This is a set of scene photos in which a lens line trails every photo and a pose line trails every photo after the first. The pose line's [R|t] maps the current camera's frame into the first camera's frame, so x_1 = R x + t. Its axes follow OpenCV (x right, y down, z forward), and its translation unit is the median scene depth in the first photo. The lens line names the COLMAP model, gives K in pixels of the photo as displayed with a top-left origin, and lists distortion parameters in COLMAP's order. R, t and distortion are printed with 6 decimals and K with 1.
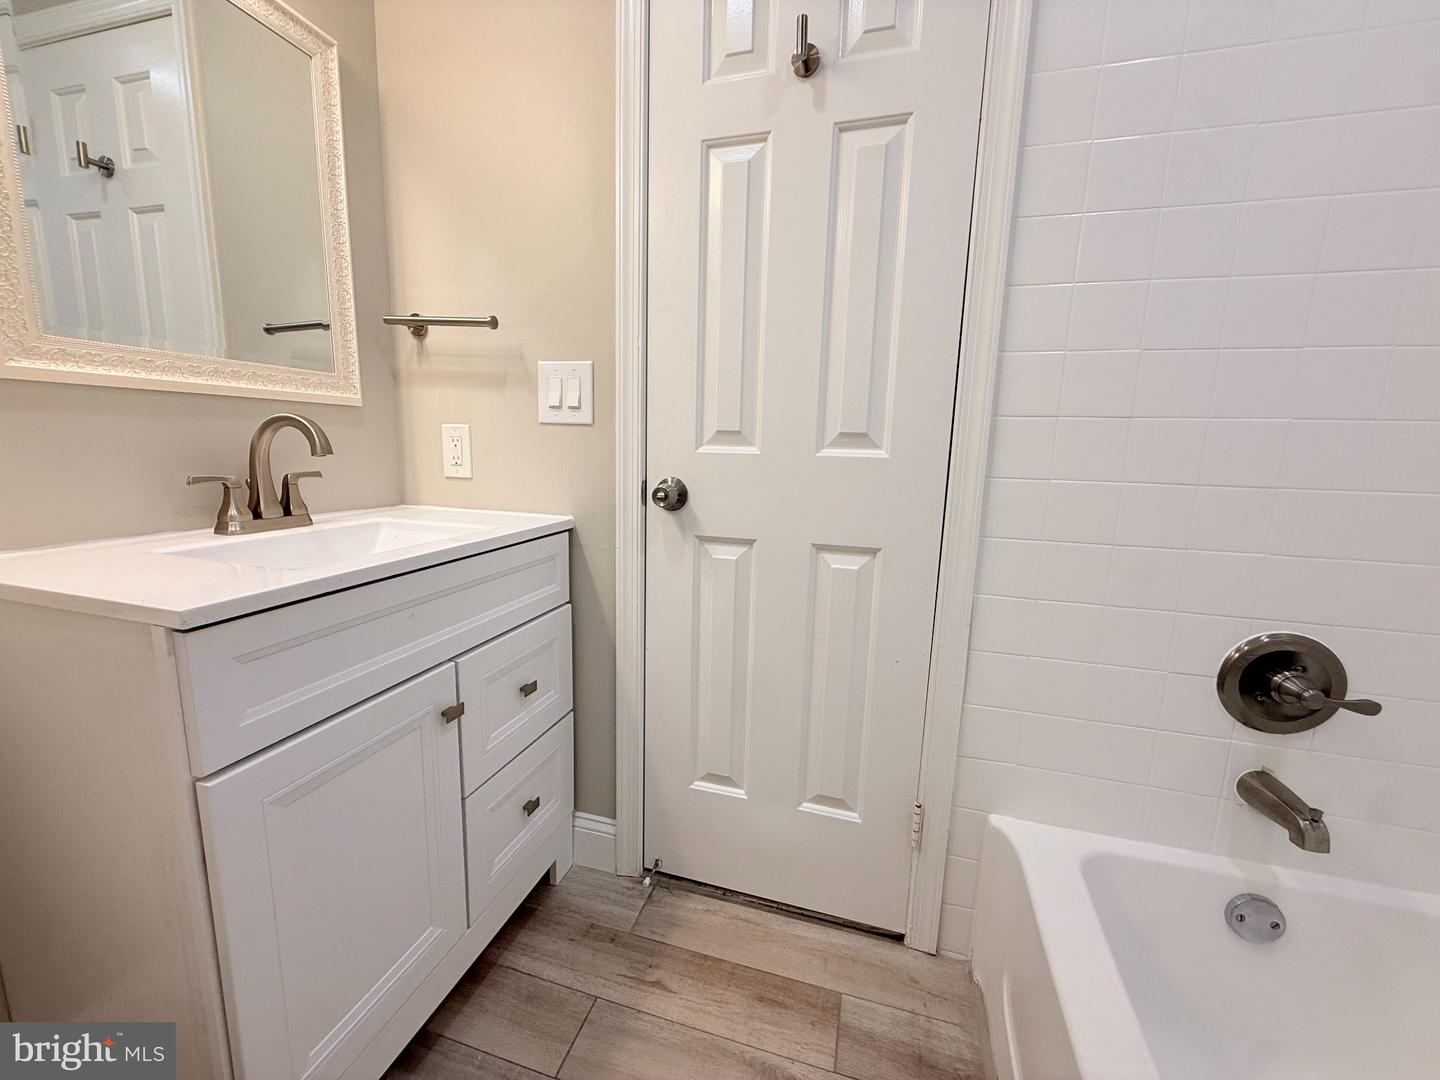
lens RADIAL K [[577.1, 0, 716.8], [0, 577.1, 540.6], [0, 0, 1]] dist [0.001097, 0.000649]
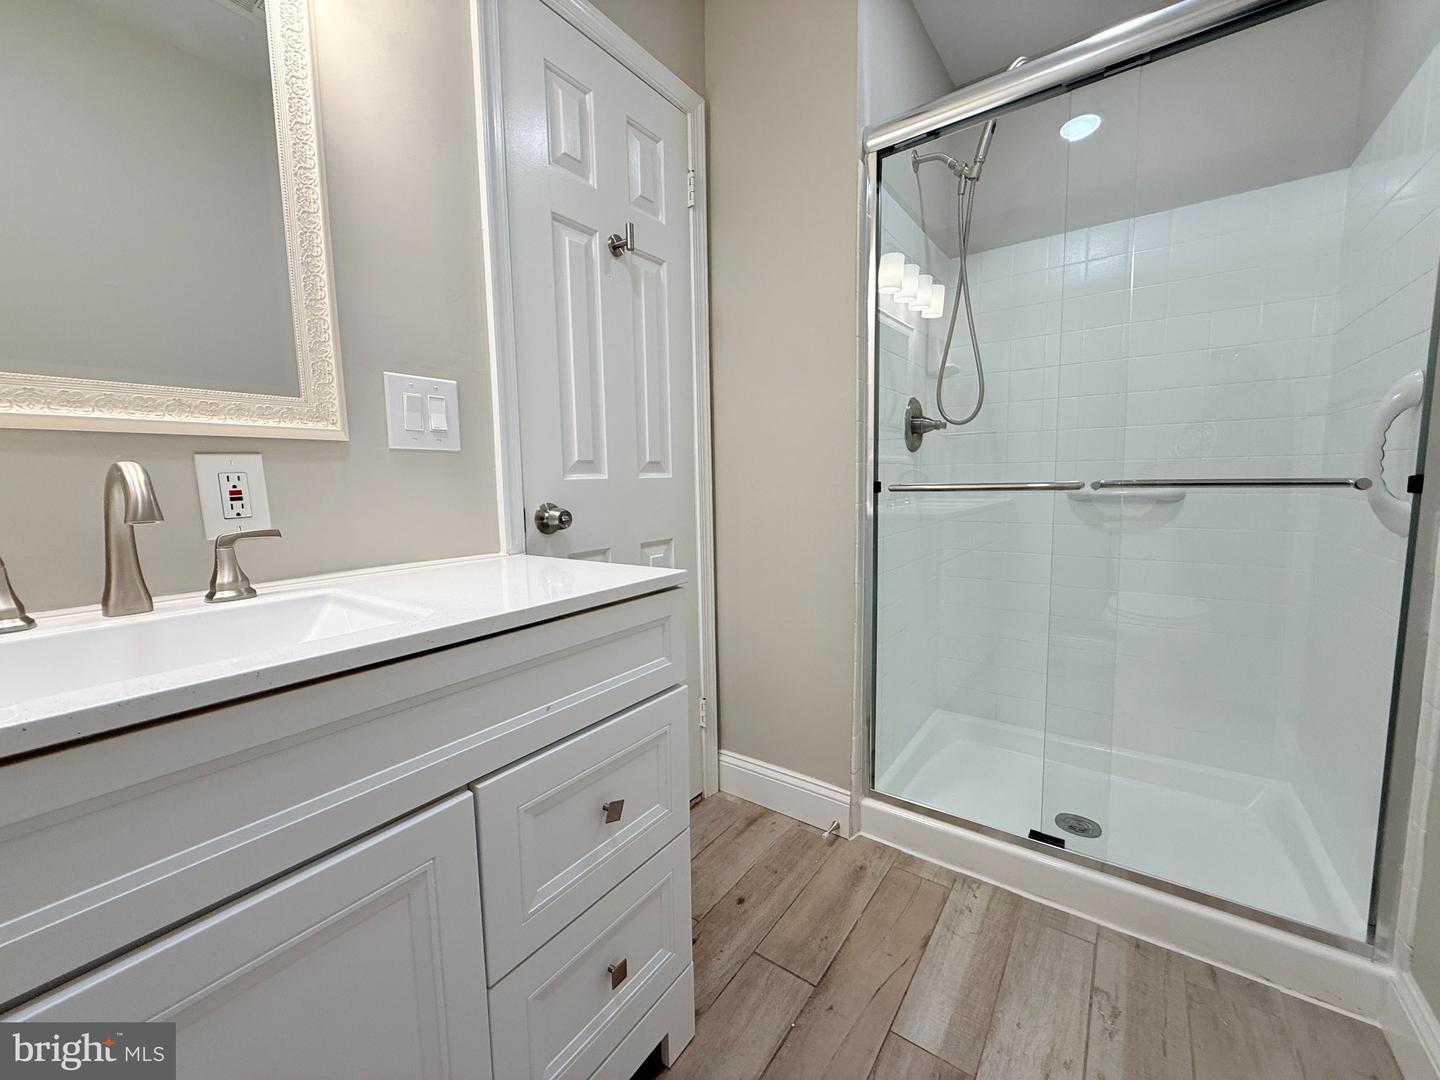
lens RADIAL K [[577.1, 0, 712.8], [0, 577.1, 541.6], [0, 0, 1]] dist [0.001097, 0.000649]
pose [[0.348930, -0.127964, 0.928371, -1.084495], [0.168374, 0.983074, 0.072220, -0.071329], [-0.921899, 0.131113, 0.364570, 0.367391]]
